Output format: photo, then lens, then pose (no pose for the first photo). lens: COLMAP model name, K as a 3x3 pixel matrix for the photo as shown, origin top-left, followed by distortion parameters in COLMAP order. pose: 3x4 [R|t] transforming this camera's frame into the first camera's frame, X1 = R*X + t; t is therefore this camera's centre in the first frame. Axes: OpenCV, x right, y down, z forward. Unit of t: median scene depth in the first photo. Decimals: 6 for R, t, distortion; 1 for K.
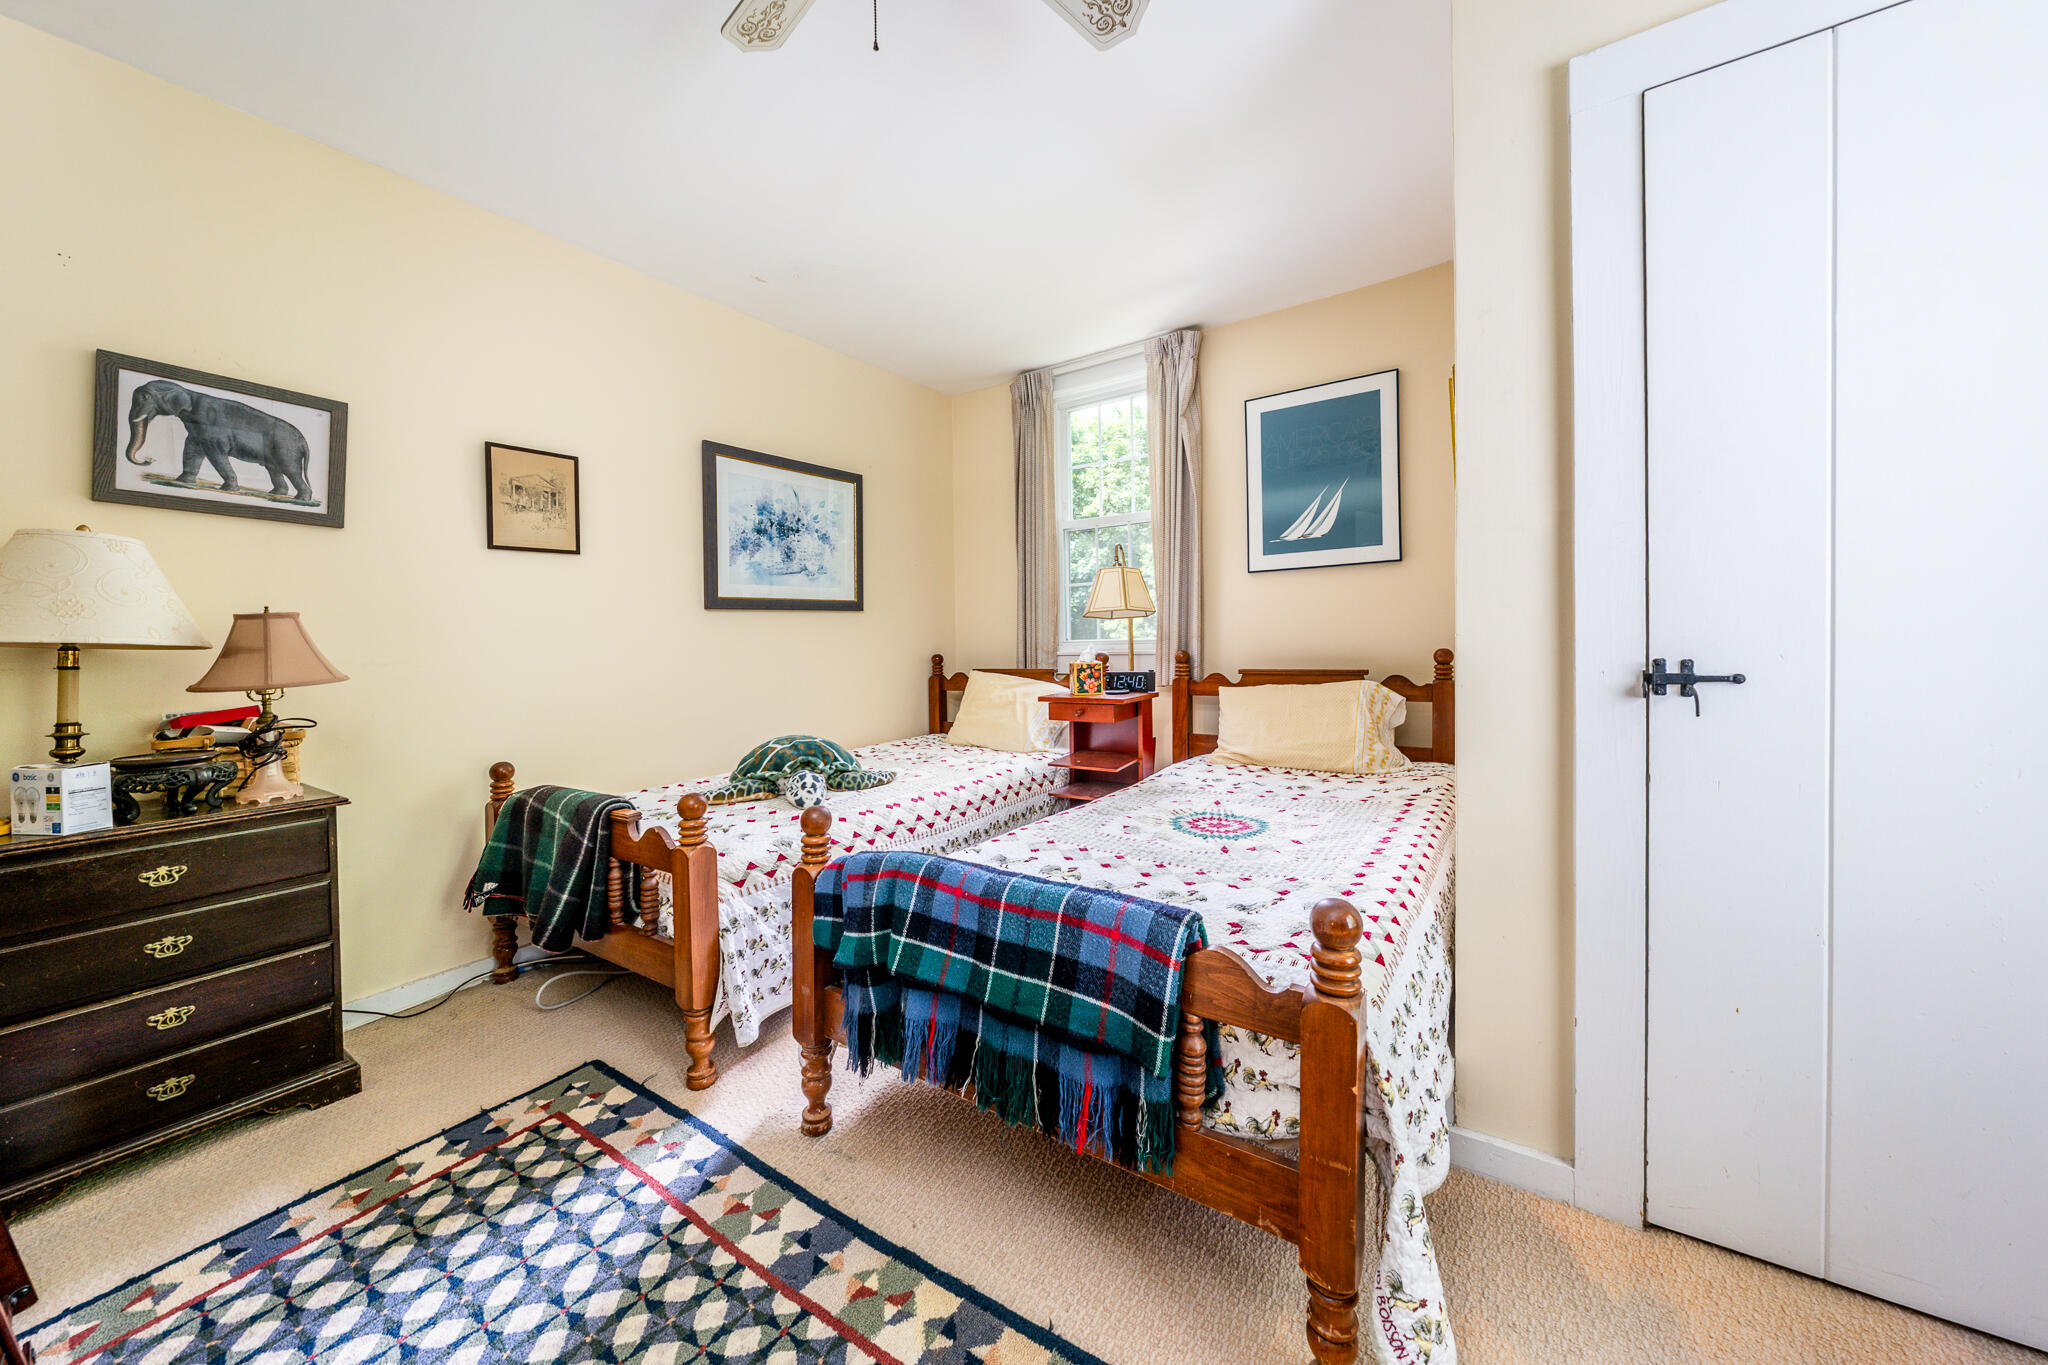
lens RADIAL K [[708.1, 0, 1038.5], [0, 708.1, 647.0], [0, 0, 1]] dist [0.000612, -0.000015]
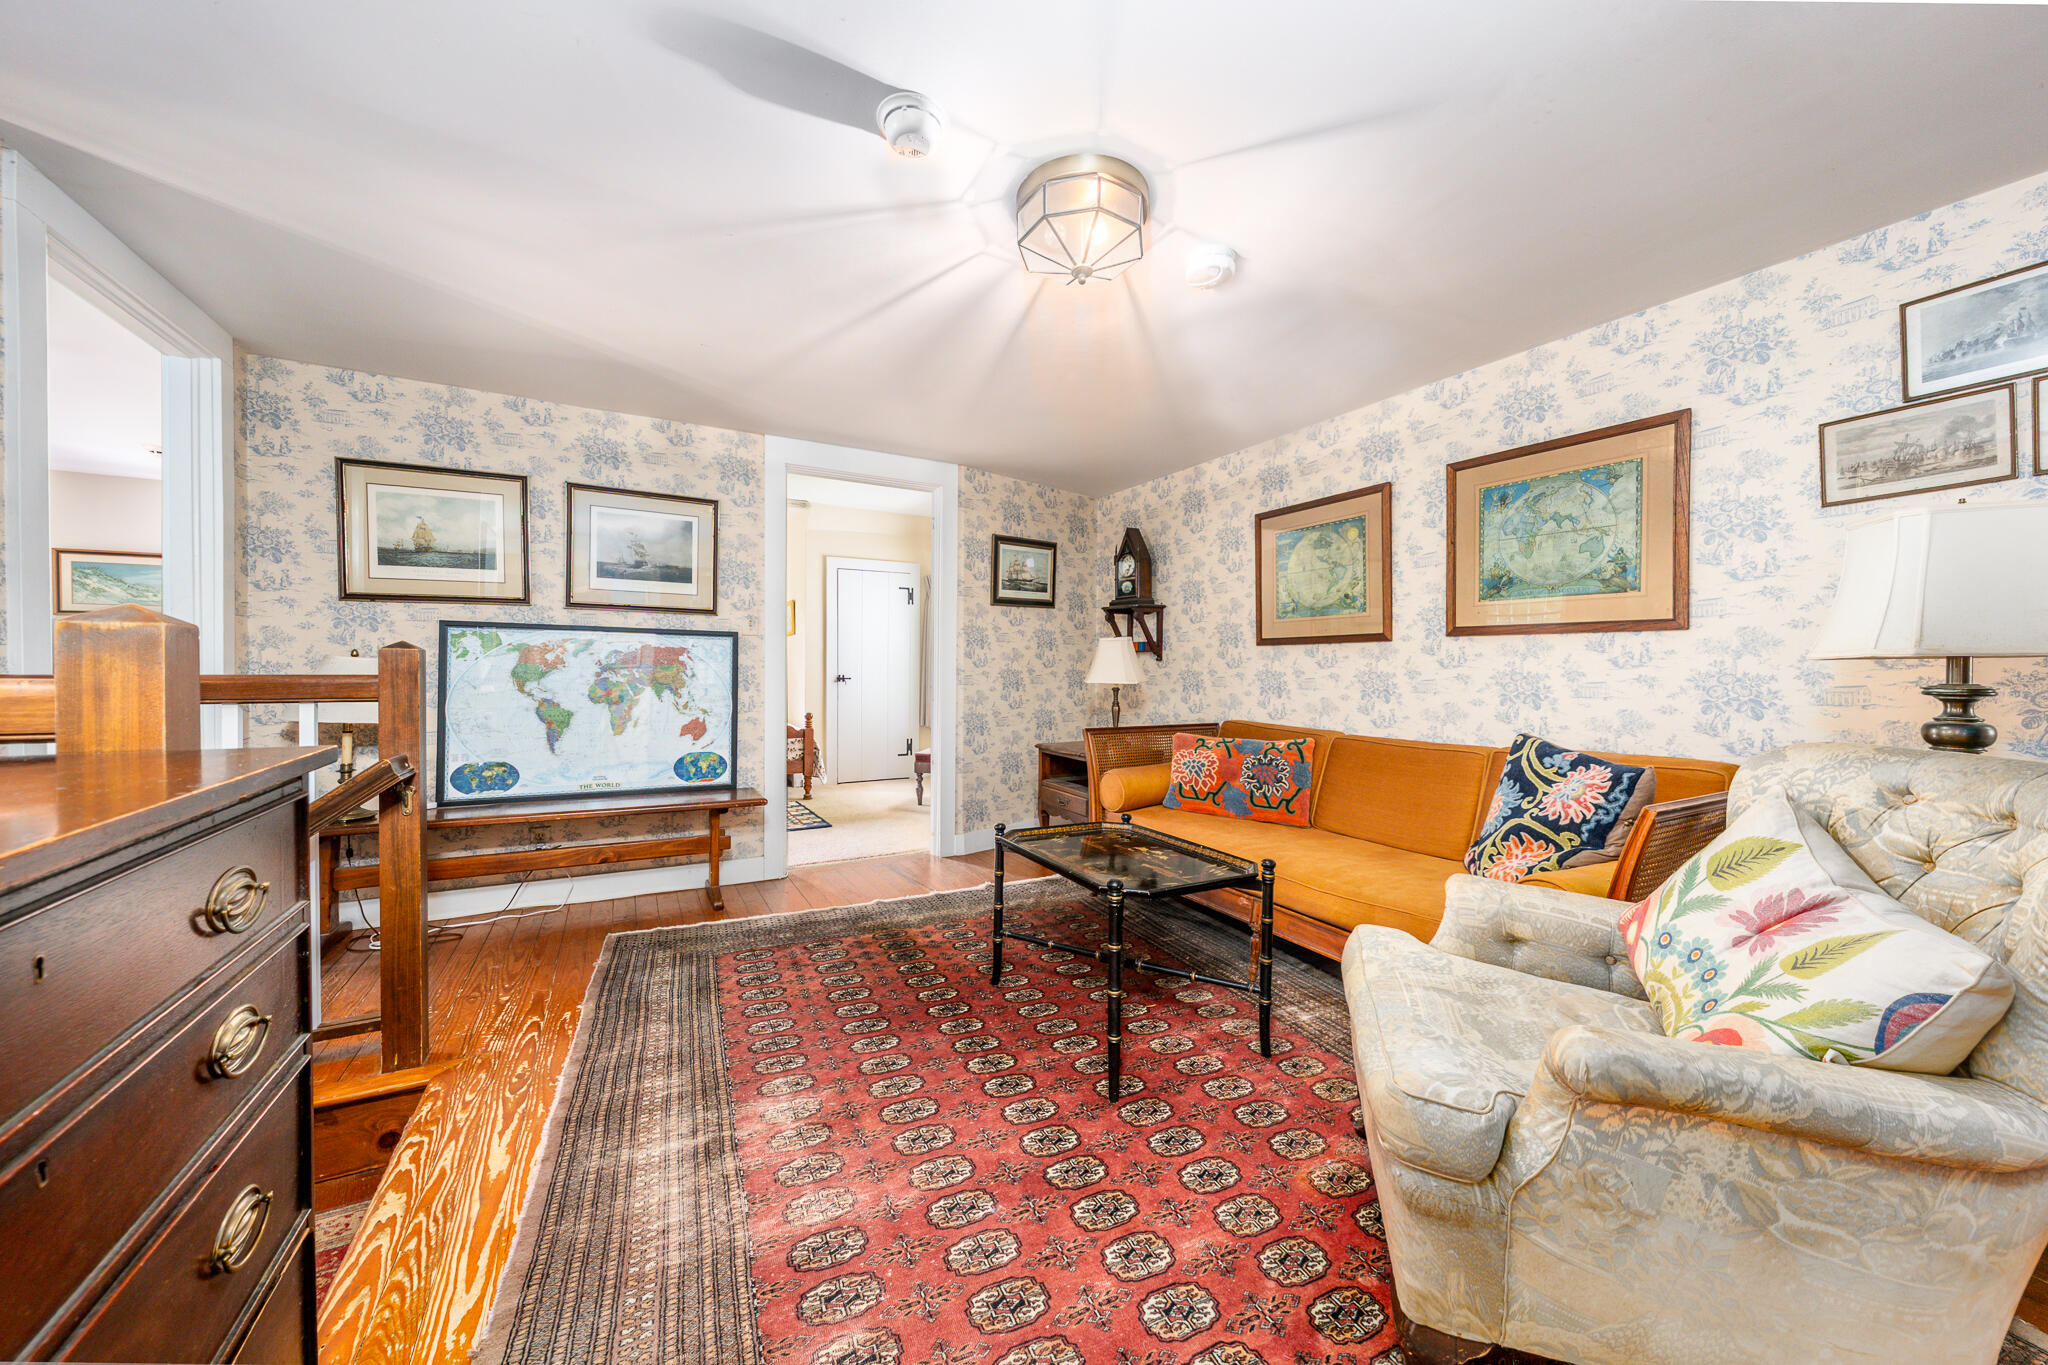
lens RADIAL K [[708.1, 0, 1022.2], [0, 708.1, 672.4], [0, 0, 1]] dist [0.000612, -0.000015]
pose [[0.443073, 0.024291, 0.896156, -1.451614], [-0.003121, 0.999669, -0.025554, 0.057175], [-0.896480, 0.008525, 0.443002, -1.146059]]
